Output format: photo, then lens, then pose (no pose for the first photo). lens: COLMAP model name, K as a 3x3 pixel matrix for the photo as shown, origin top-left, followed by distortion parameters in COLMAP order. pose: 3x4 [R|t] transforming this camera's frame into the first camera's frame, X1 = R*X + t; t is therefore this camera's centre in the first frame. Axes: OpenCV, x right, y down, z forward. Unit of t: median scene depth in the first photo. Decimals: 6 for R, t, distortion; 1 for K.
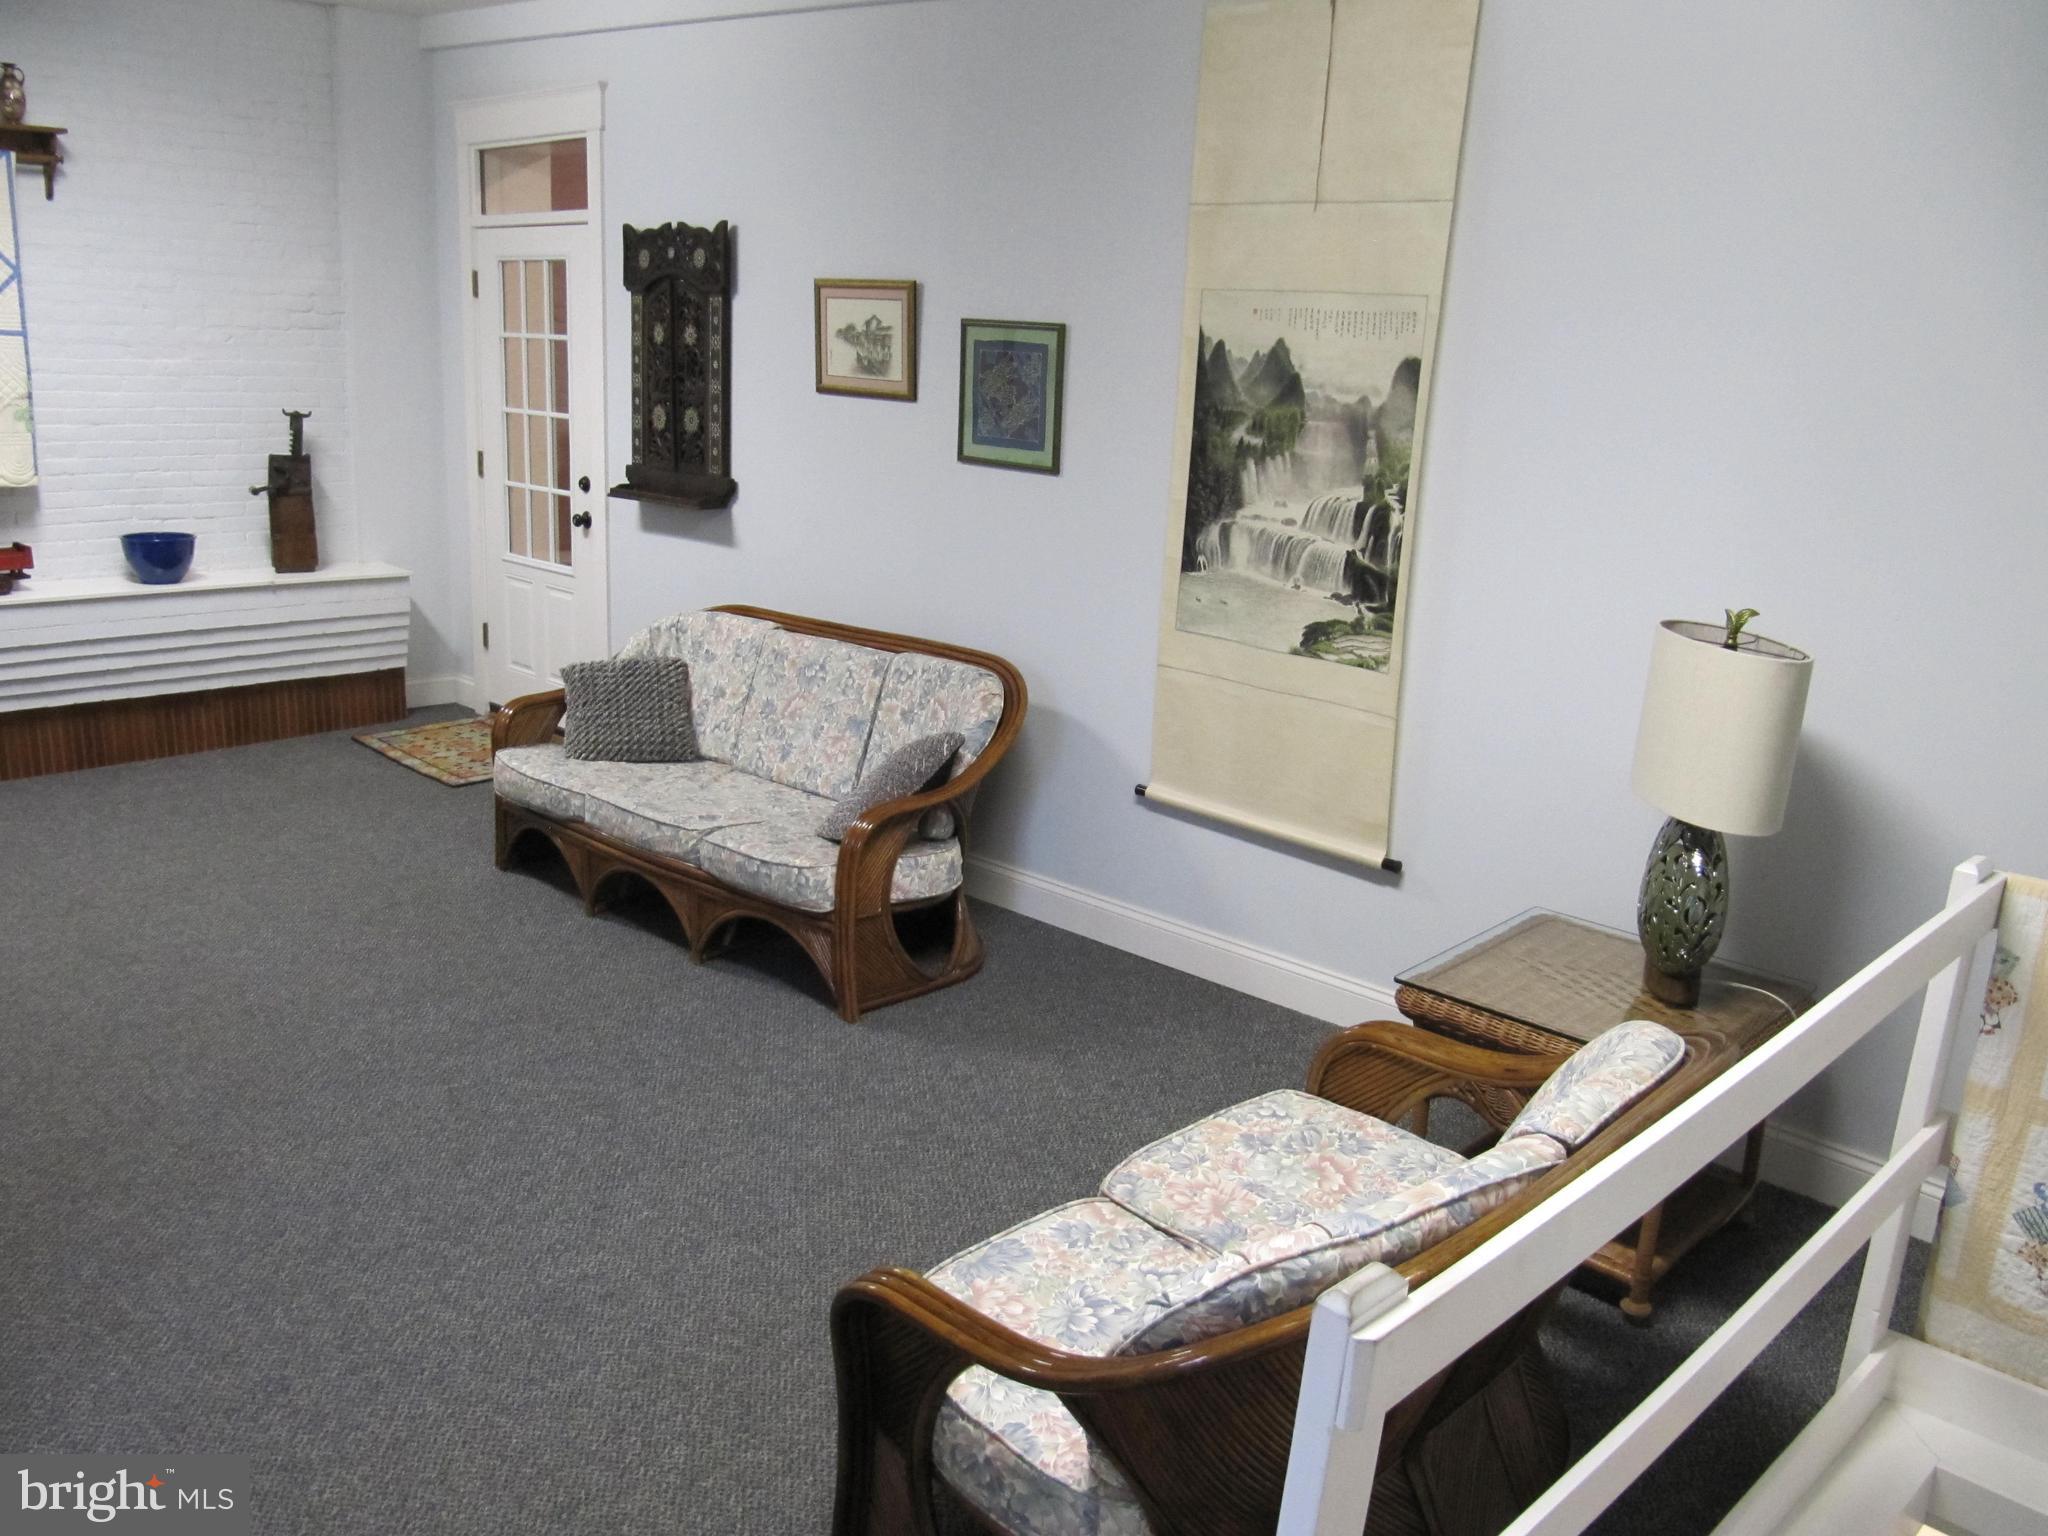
lens RADIAL K [[1678.7, 0, 1024.0], [0, 1678.7, 768.0], [0, 0, 1]] dist [-0.058778, 0.005911]
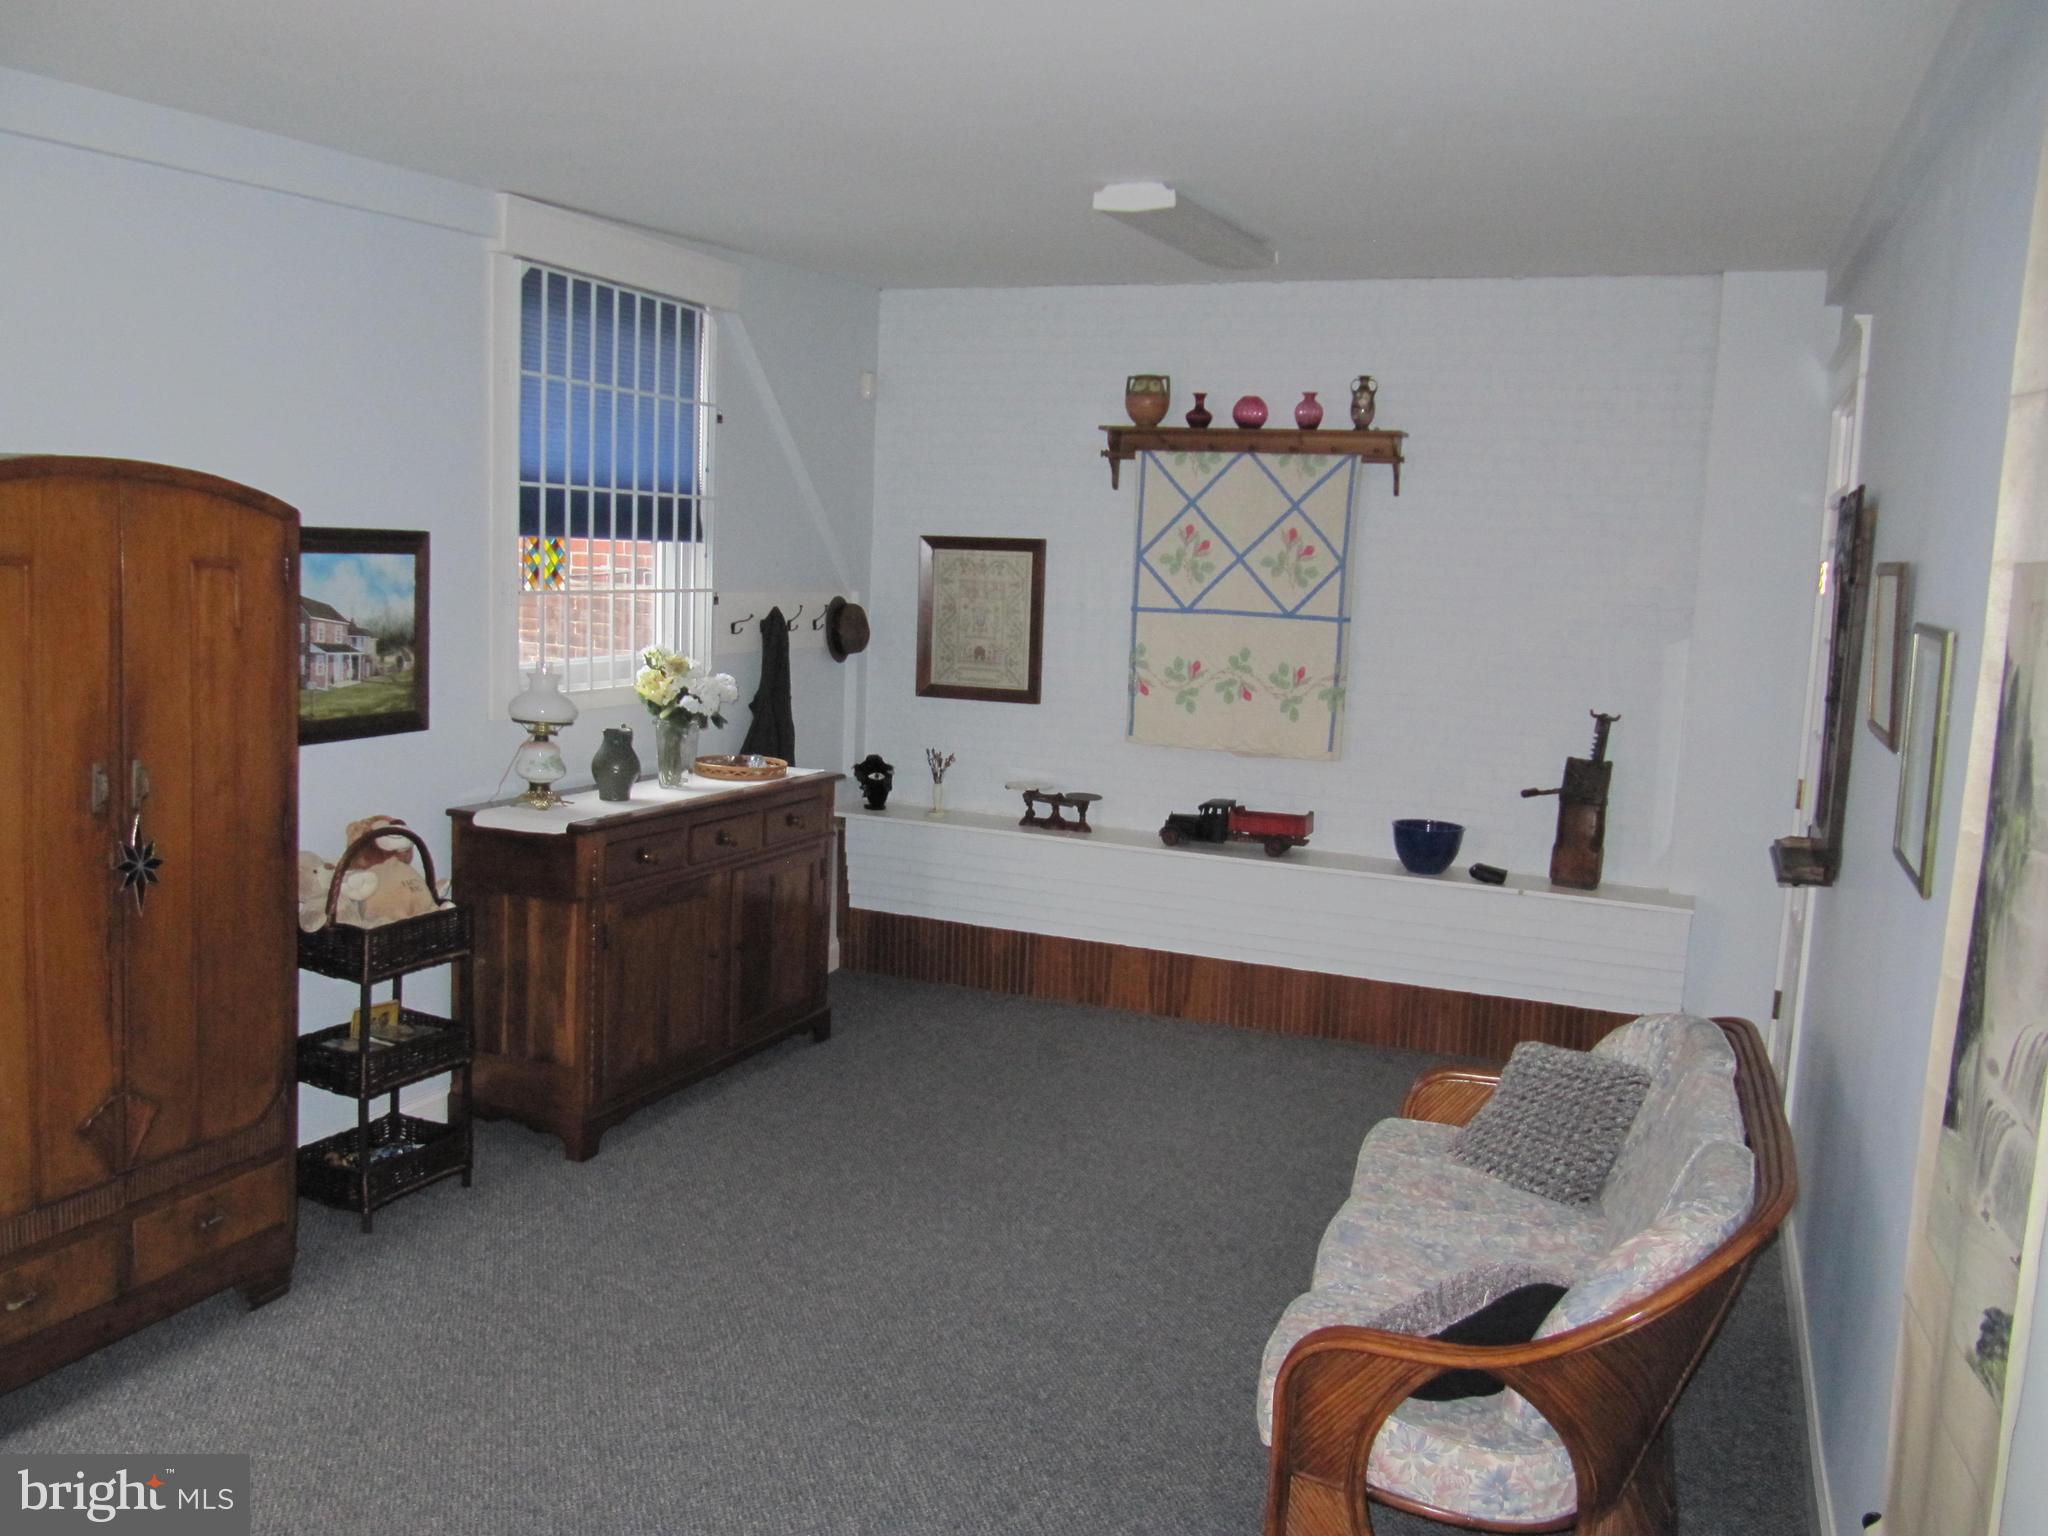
lens RADIAL K [[1678.7, 0, 1024.0], [0, 1678.7, 768.0], [0, 0, 1]] dist [-0.058778, 0.005911]
pose [[0.375439, 0.086747, -0.922779, 0.301748], [-0.257820, 0.966090, -0.014078, -0.098741], [0.890266, 0.243197, 0.385073, 0.400484]]
